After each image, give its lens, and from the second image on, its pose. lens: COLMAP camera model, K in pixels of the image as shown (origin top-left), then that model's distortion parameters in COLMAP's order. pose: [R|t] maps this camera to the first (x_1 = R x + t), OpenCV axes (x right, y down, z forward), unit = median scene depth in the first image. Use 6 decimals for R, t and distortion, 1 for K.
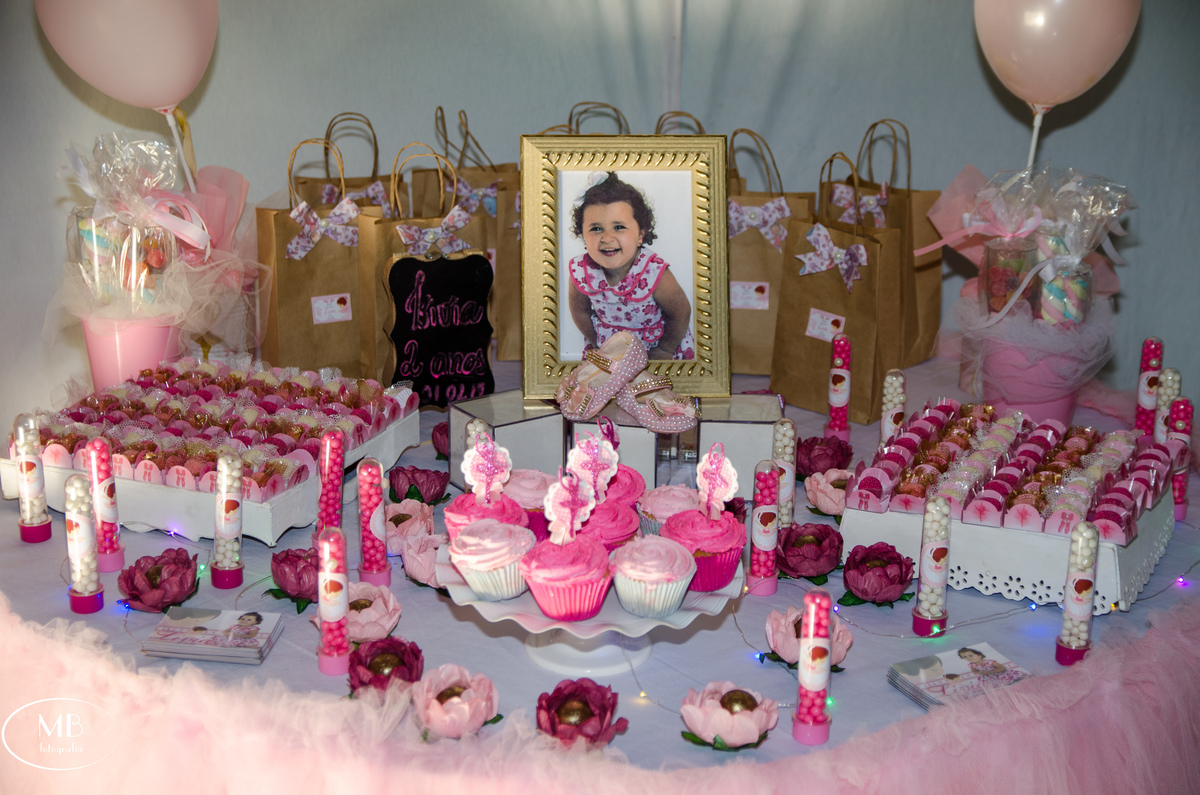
lens RADIAL K [[1841.0, 0, 600.0], [0, 1841.0, 397.5], [0, 0, 1]] dist [0.043725, 0.066650]
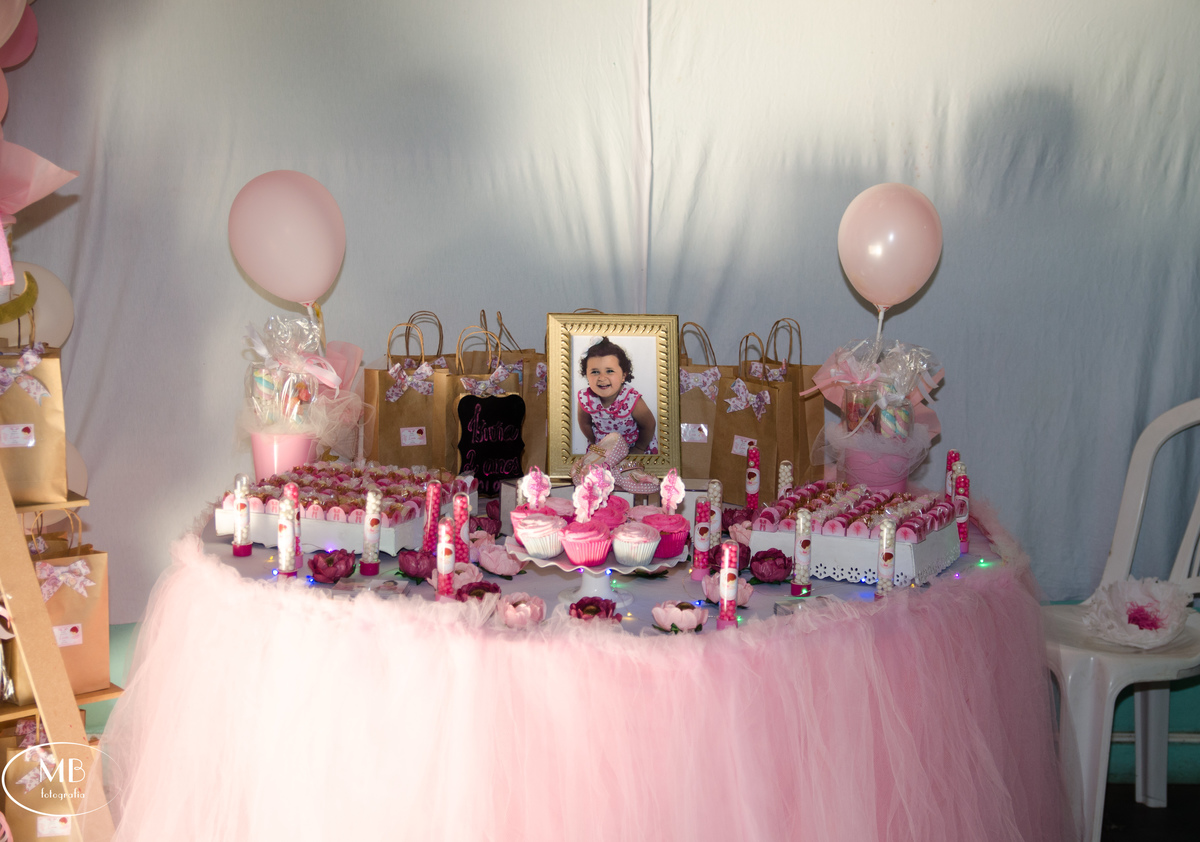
lens RADIAL K [[1980.4, 0, 600.0], [0, 1980.4, 421.0], [0, 0, 1]] dist [-0.005422, -0.003802]
pose [[0.999597, 0.008628, 0.027048, -0.043222], [-0.004181, 0.987053, -0.160338, 0.219399], [-0.028082, 0.160161, 0.986691, -0.654206]]
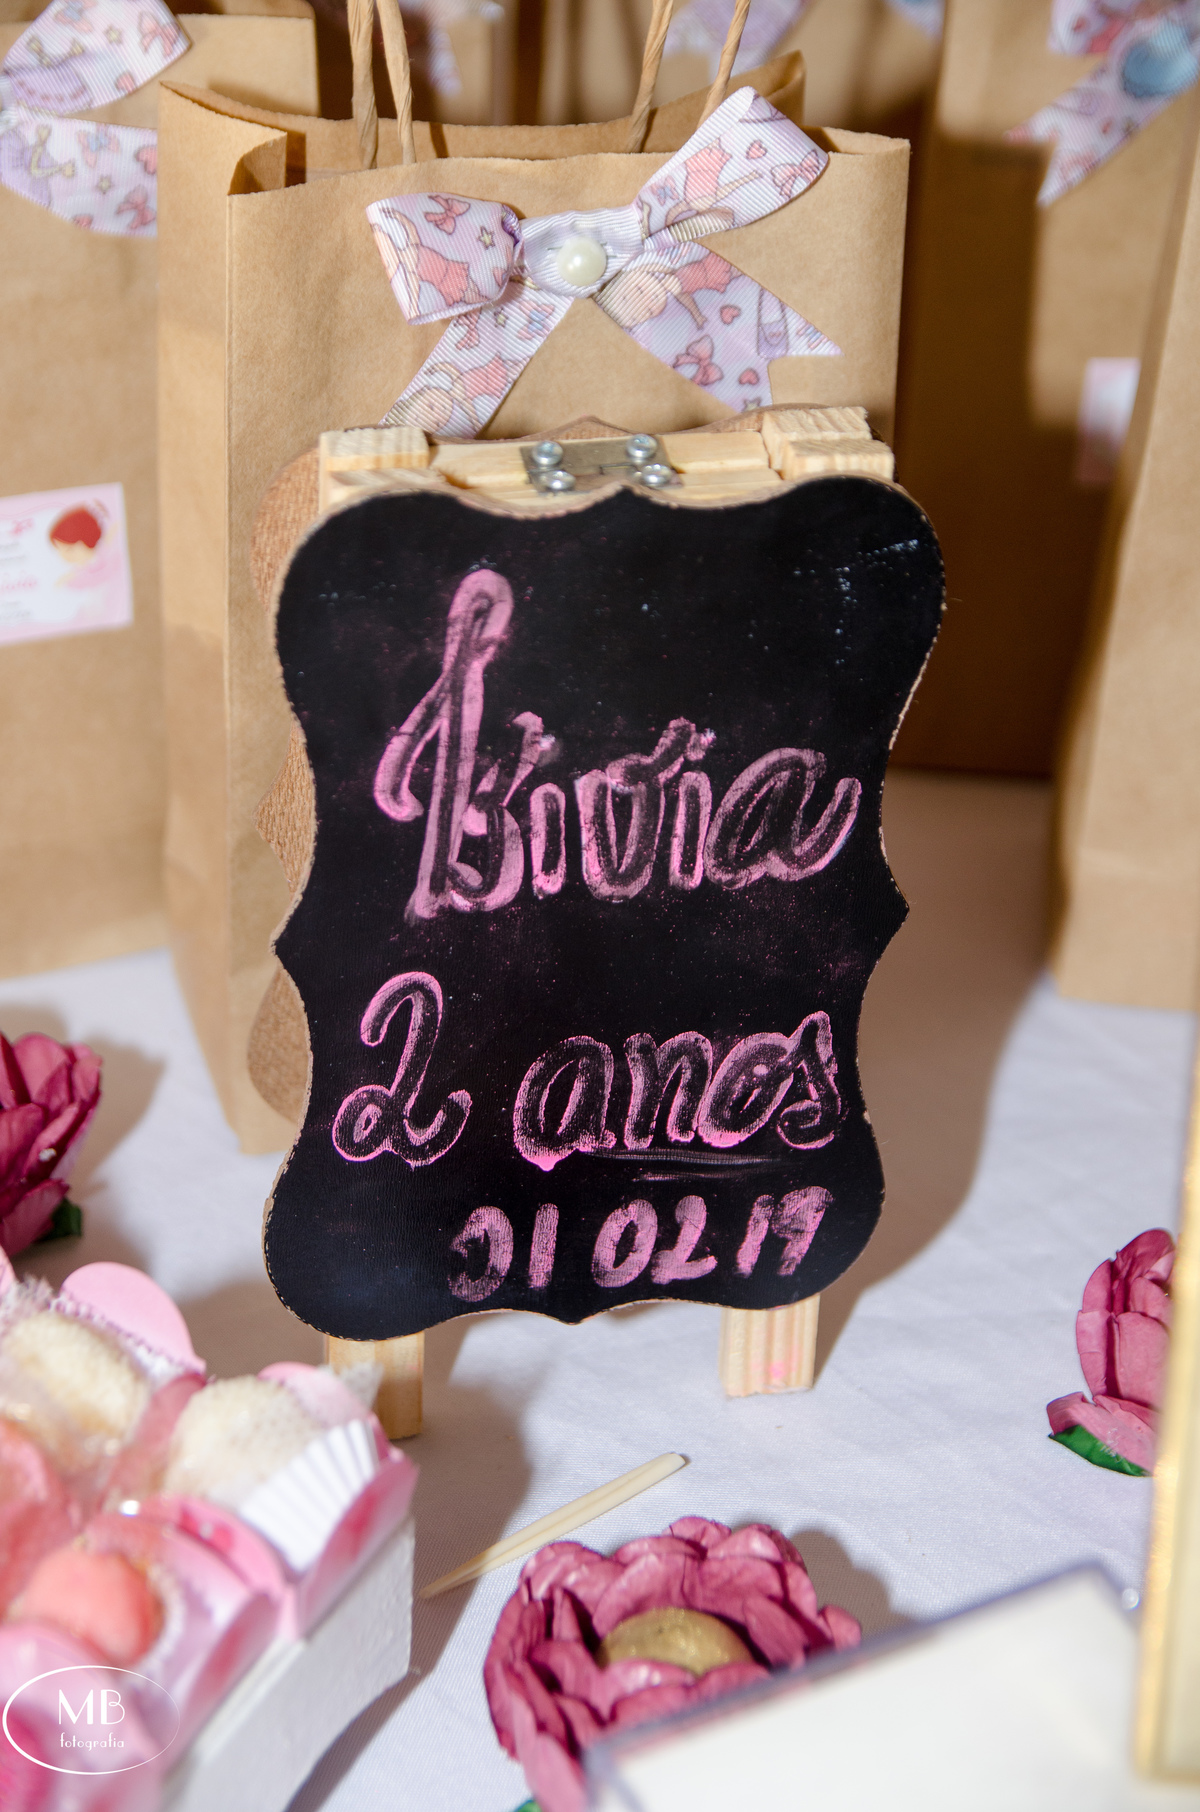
lens RADIAL K [[3339.9, 0, 600.0], [0, 3339.9, 906.0], [0, 0, 1]] dist [-0.018158, 0.034394]
pose [[0.992856, 0.093529, -0.074086, -0.067861], [-0.069204, 0.957214, 0.280983, -0.128039], [0.097196, -0.273849, 0.956849, 0.763895]]
